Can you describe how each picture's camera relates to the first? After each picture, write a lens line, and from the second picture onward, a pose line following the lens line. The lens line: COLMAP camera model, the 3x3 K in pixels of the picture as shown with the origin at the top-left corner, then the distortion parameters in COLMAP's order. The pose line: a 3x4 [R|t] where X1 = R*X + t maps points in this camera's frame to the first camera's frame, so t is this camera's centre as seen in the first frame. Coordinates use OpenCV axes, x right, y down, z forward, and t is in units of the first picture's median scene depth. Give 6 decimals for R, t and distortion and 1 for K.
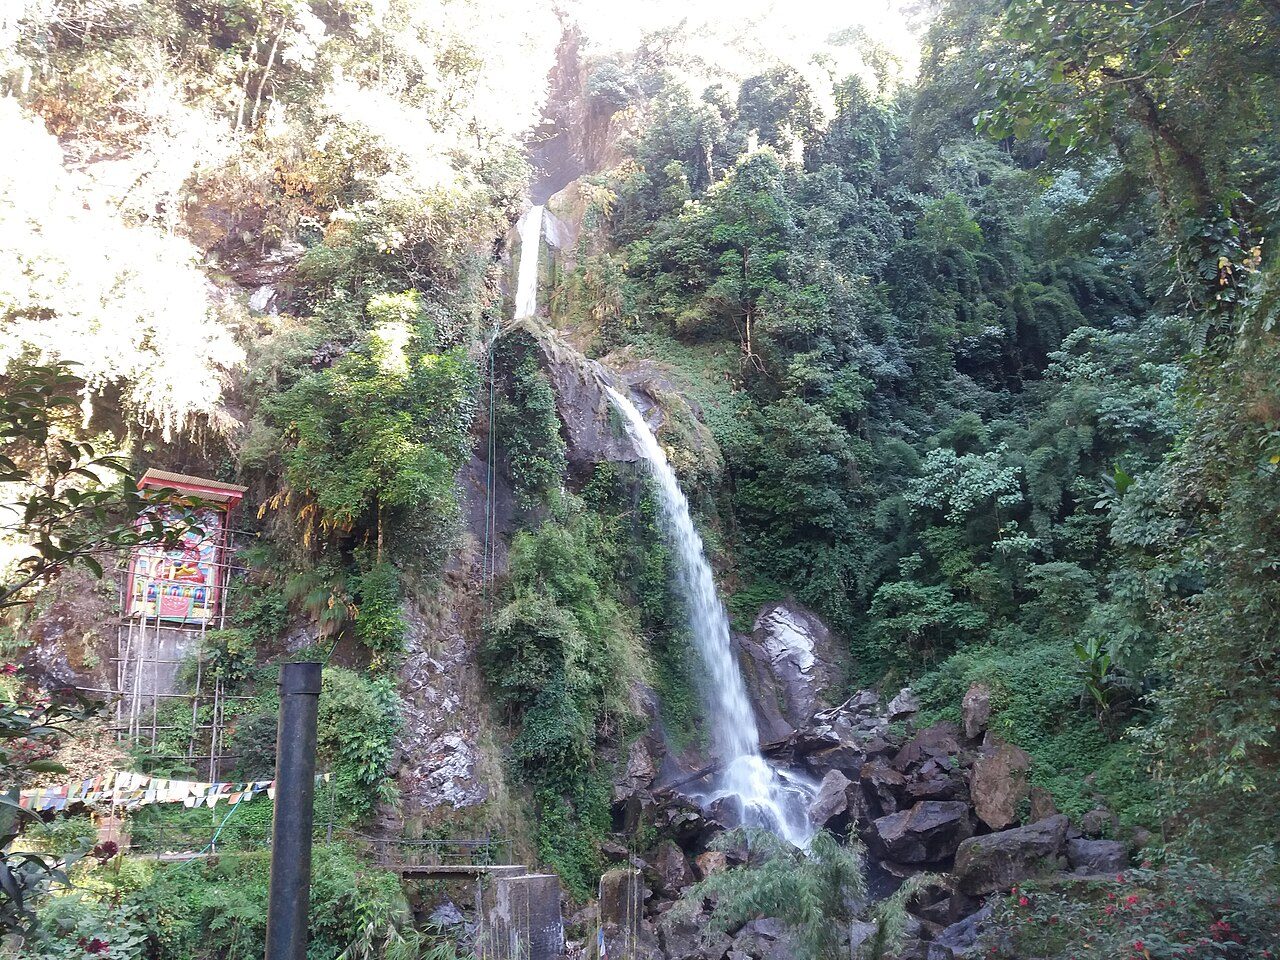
lens RADIAL K [[1010.5, 0, 640.0], [0, 1010.5, 454.8], [0, 0, 1]] dist [0.168587, -0.251985]
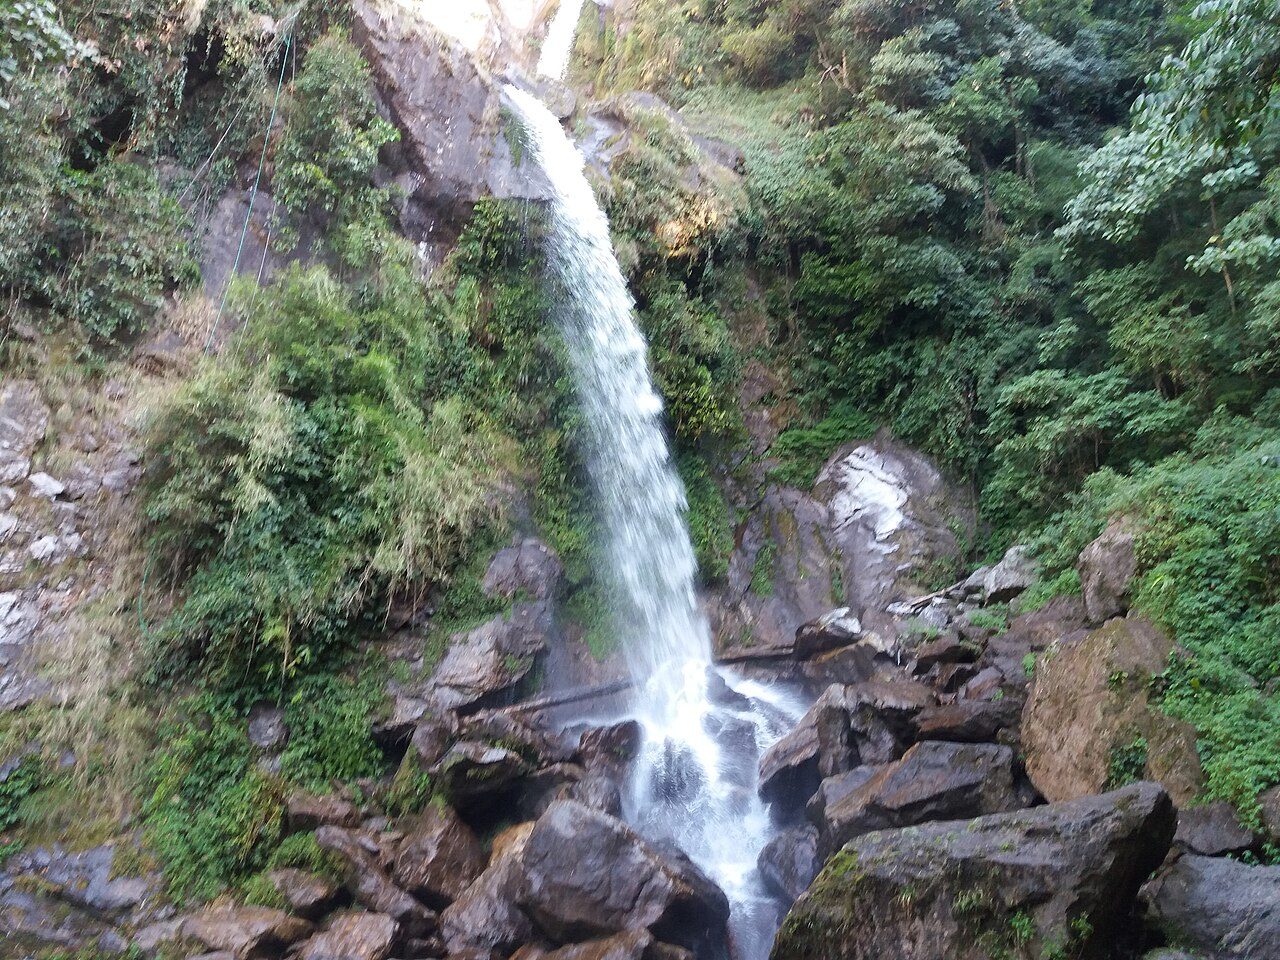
lens RADIAL K [[1010.5, 0, 640.0], [0, 1010.5, 454.8], [0, 0, 1]] dist [0.168587, -0.251985]
pose [[0.948431, -0.047635, -0.313384, 0.261776], [0.061604, 0.997493, 0.034820, 0.159699], [0.310940, -0.052330, 0.948988, 0.462522]]
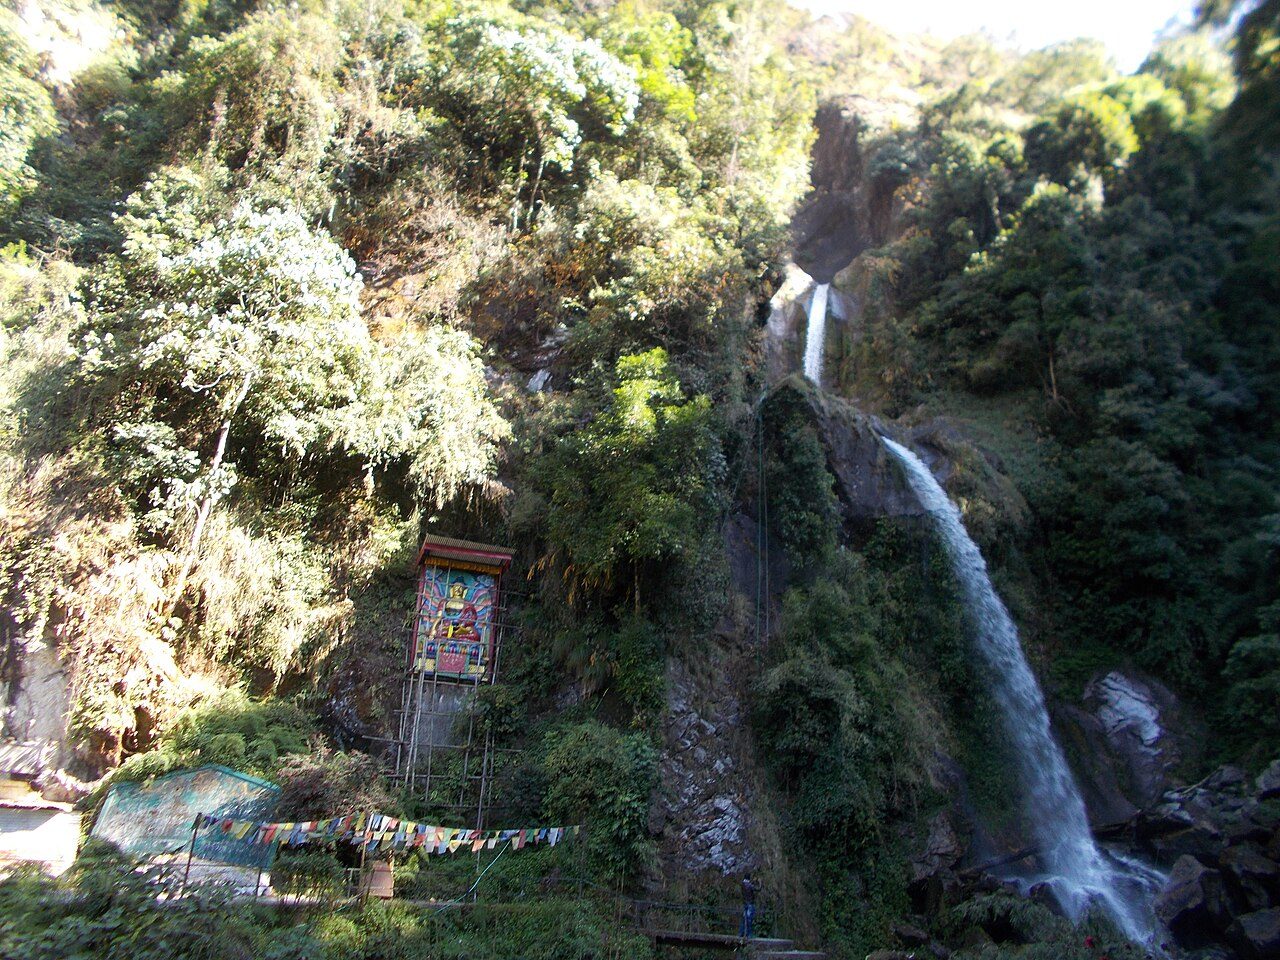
lens RADIAL K [[952.6, 0, 660.8], [0, 952.6, 479.8], [0, 0, 1]] dist [0.010704, -0.007301]
pose [[0.944061, -0.084973, -0.318636, 0.057005], [0.059512, 0.994268, -0.088828, 0.042850], [0.324358, 0.064896, 0.943706, 0.098044]]
